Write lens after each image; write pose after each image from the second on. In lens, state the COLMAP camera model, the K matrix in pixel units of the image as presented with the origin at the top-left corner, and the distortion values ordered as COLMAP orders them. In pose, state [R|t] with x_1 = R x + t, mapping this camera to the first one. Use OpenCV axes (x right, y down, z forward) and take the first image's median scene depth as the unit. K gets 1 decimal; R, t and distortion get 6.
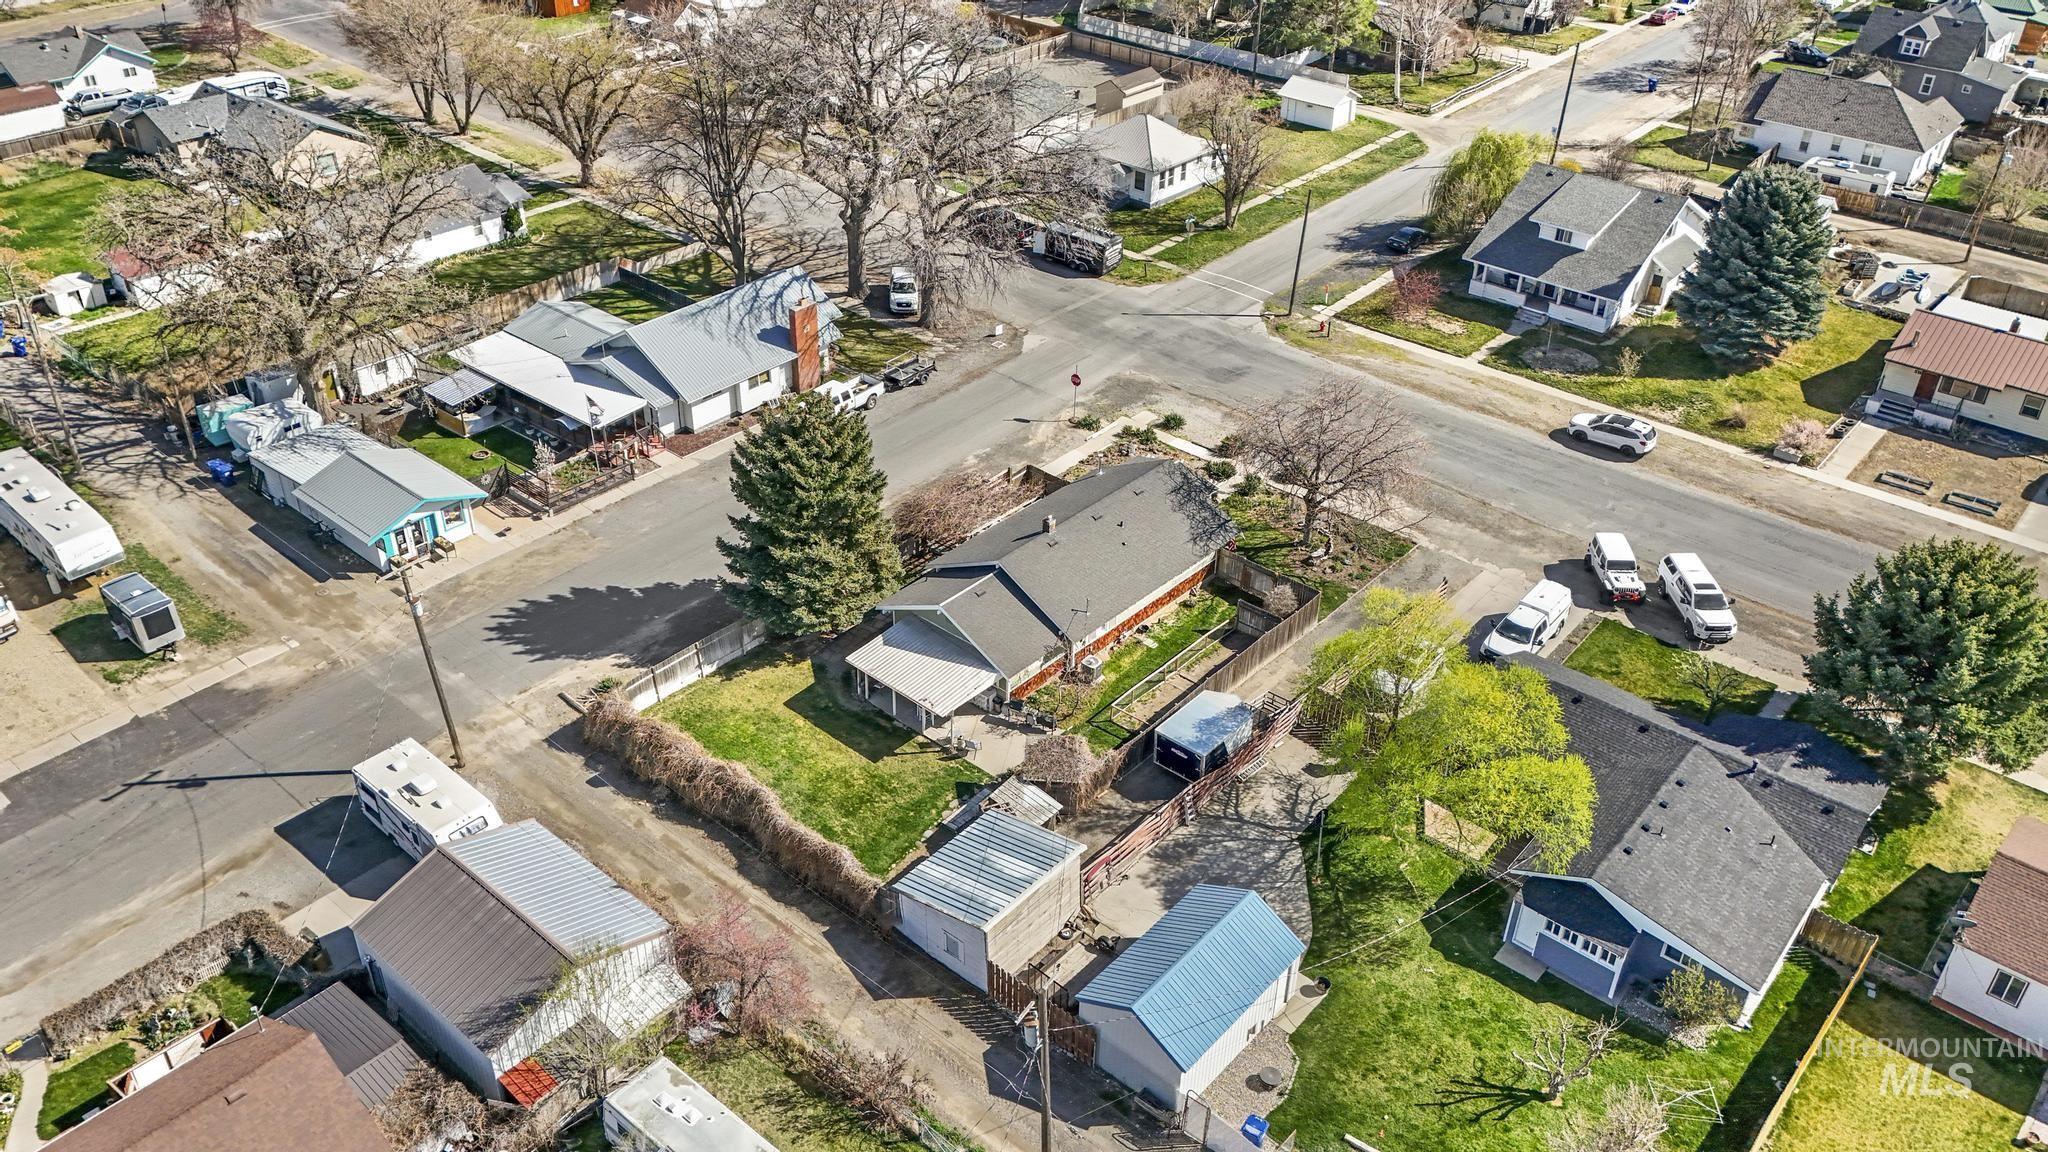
lens RADIAL K [[1527.2, 0, 1015.8], [0, 1527.2, 578.4], [0, 0, 1]] dist [0.100299, -0.118005]
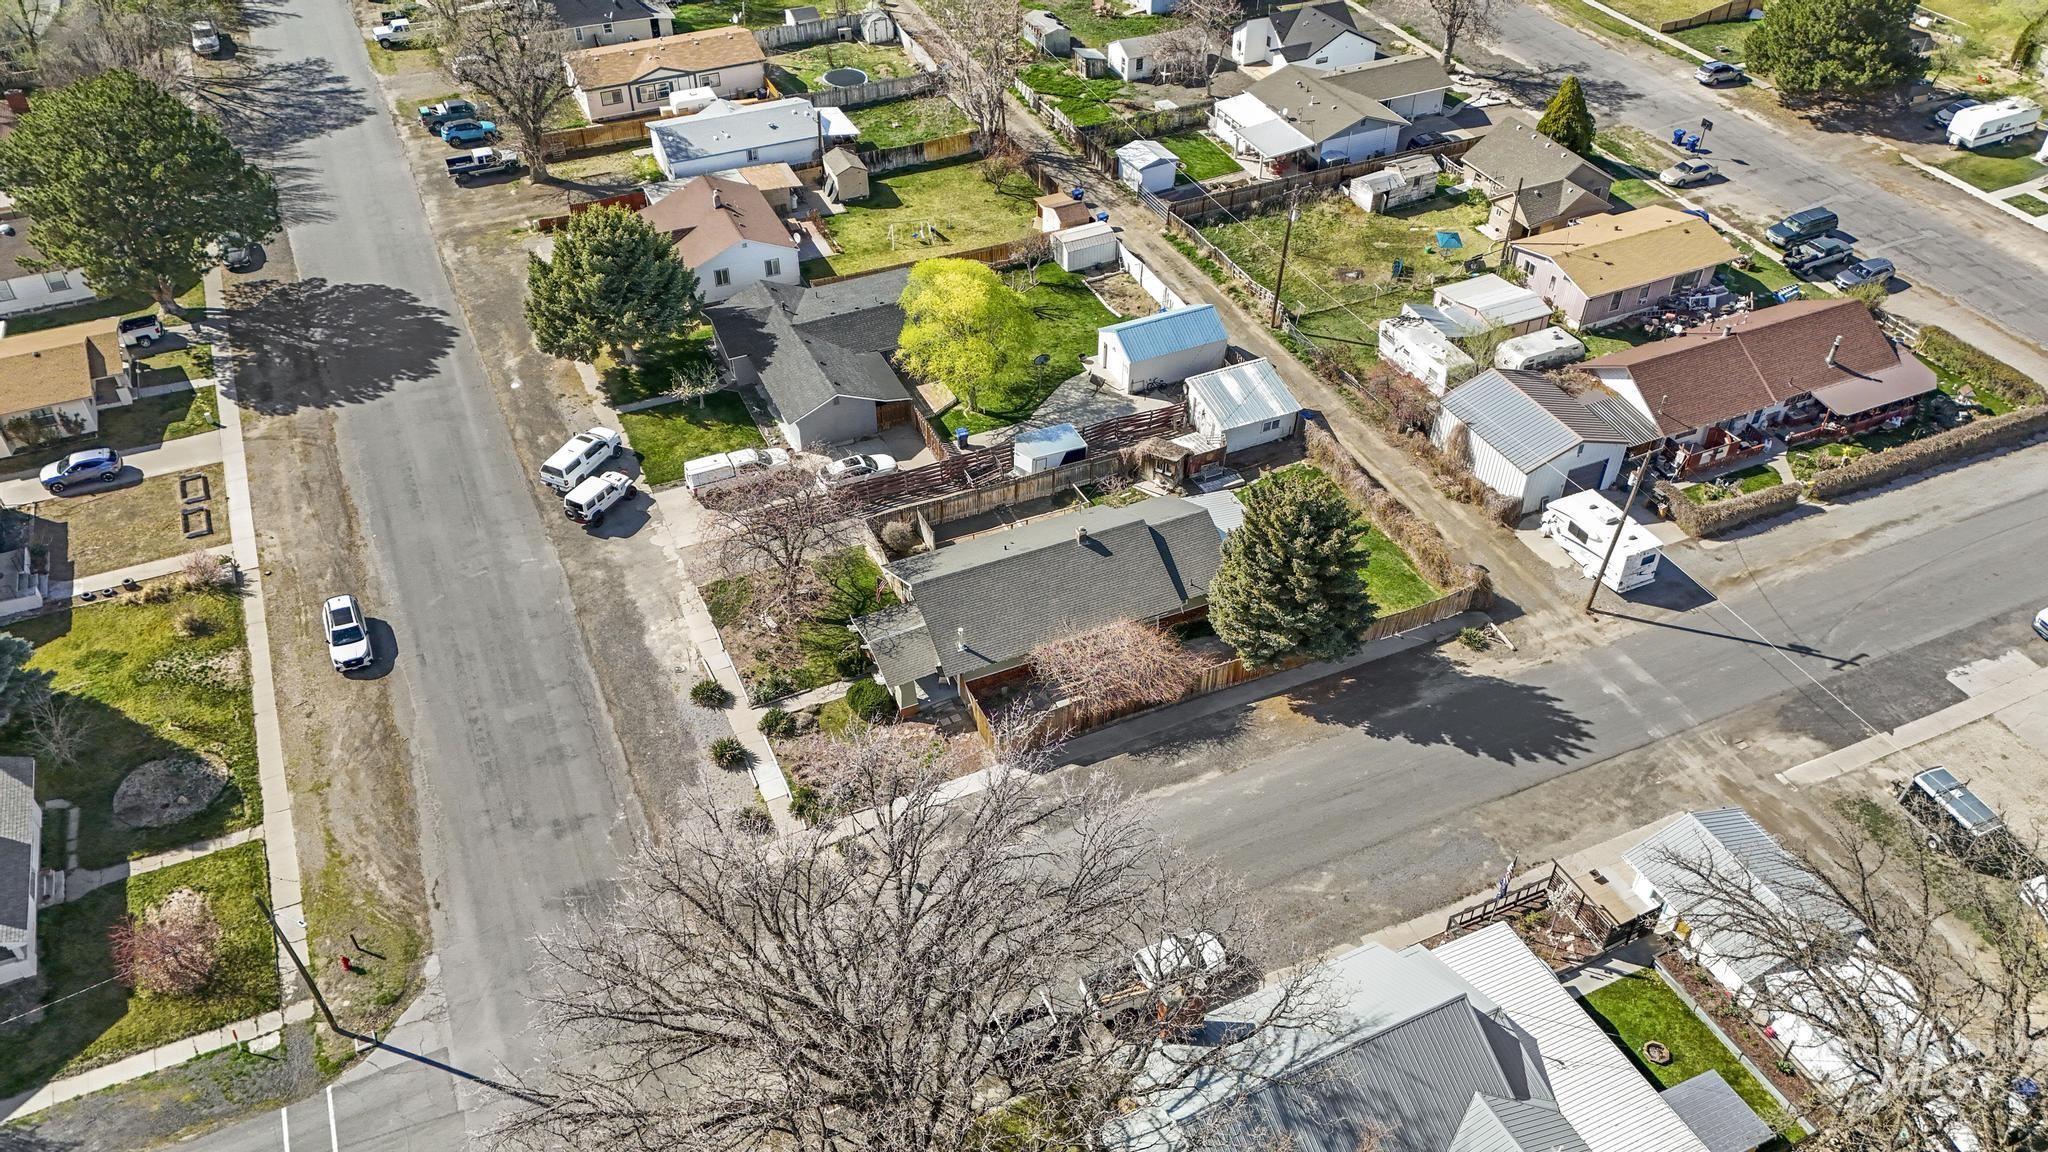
lens RADIAL K [[1527.2, 0, 1015.8], [0, 1527.2, 578.4], [0, 0, 1]] dist [0.100299, -0.118005]
pose [[-0.907768, -0.289221, 0.303825, -0.246429], [0.213404, 0.305144, 0.928087, -0.934822], [-0.361132, 0.907325, -0.215279, 1.131079]]
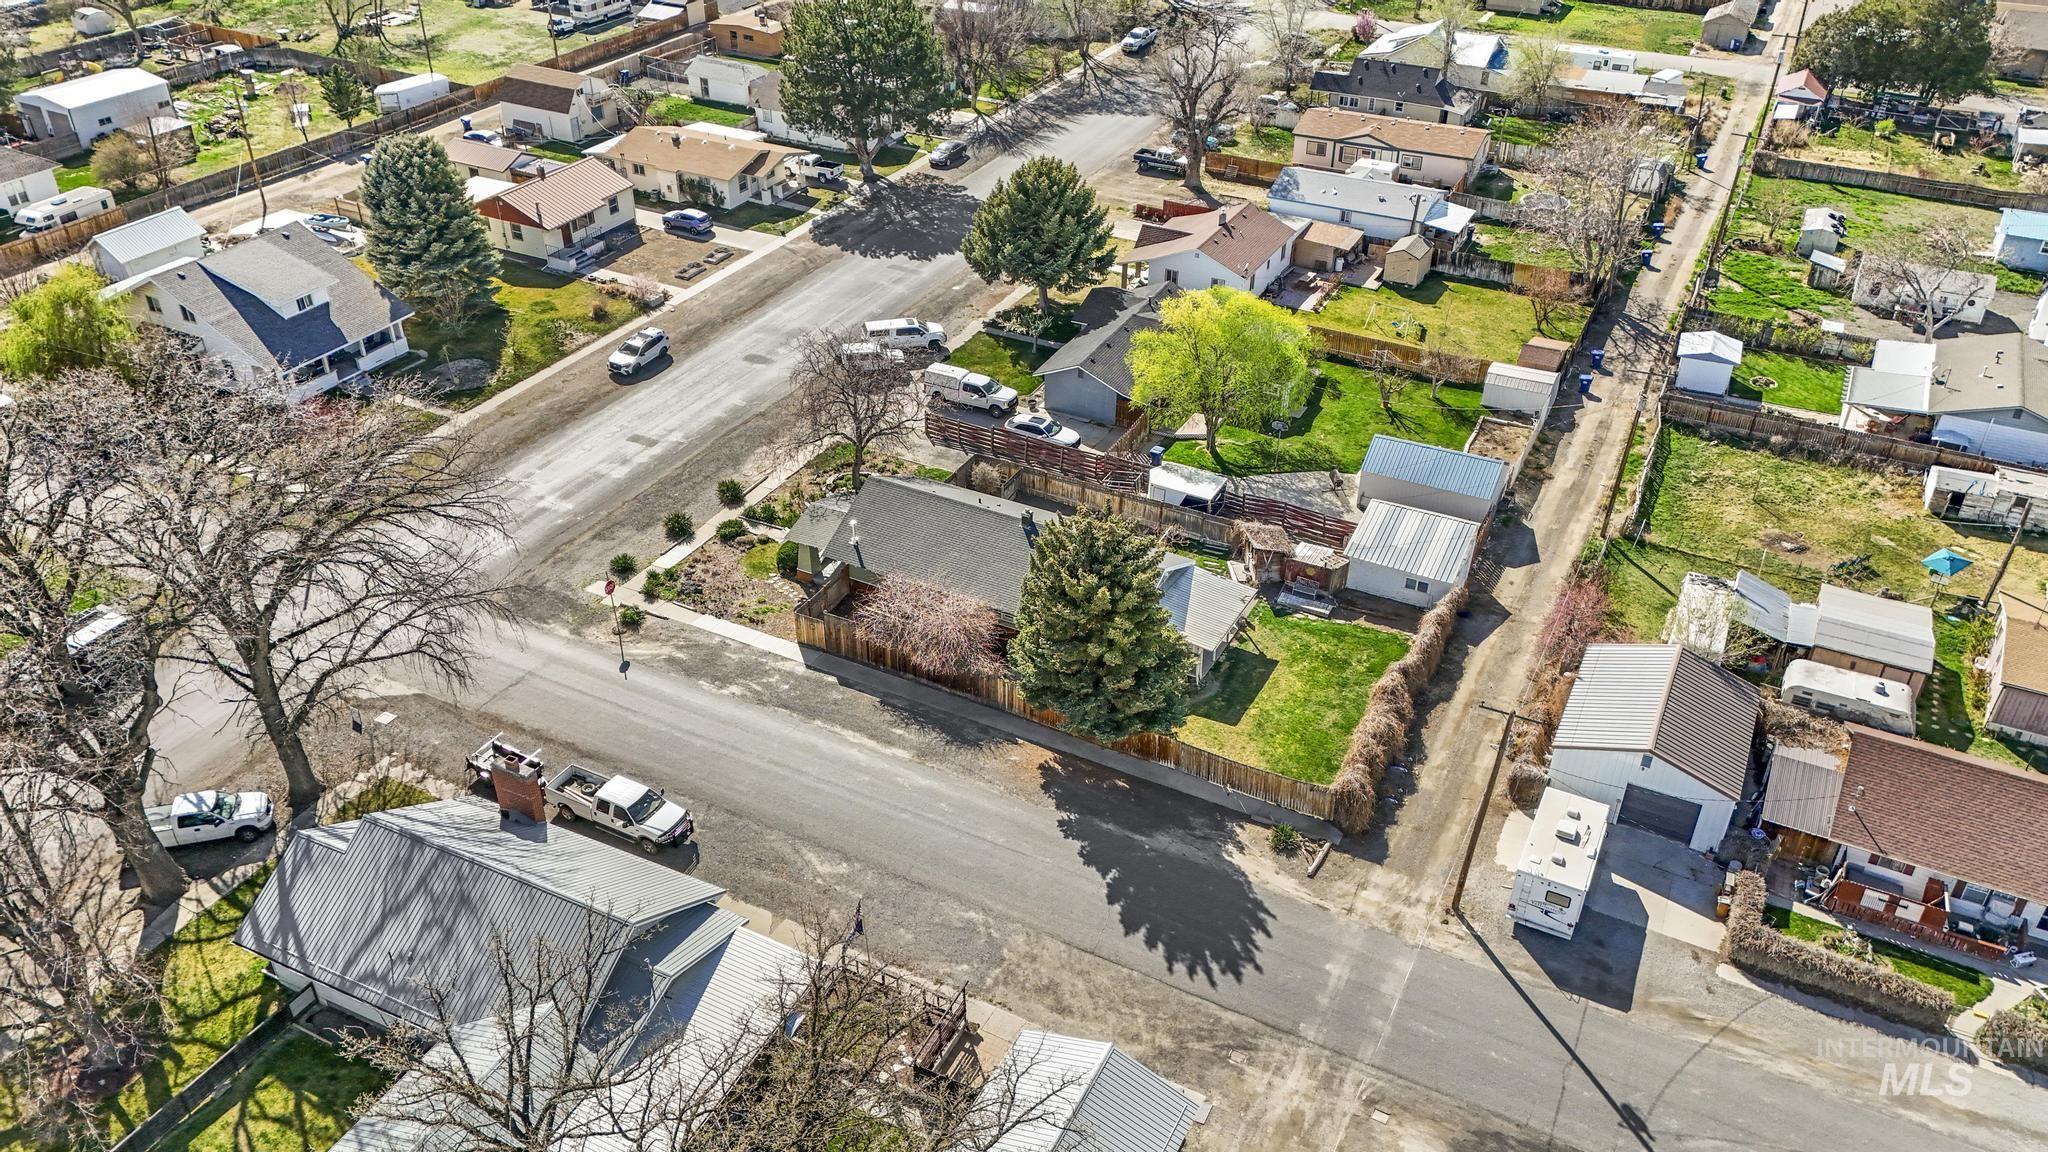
lens RADIAL K [[1527.2, 0, 1015.8], [0, 1527.2, 578.4], [0, 0, 1]] dist [0.100299, -0.118005]
pose [[-0.229017, -0.555727, 0.799199, -0.750442], [0.529886, 0.617545, 0.581256, -0.557236], [-0.816561, 0.556602, 0.153043, 0.764110]]
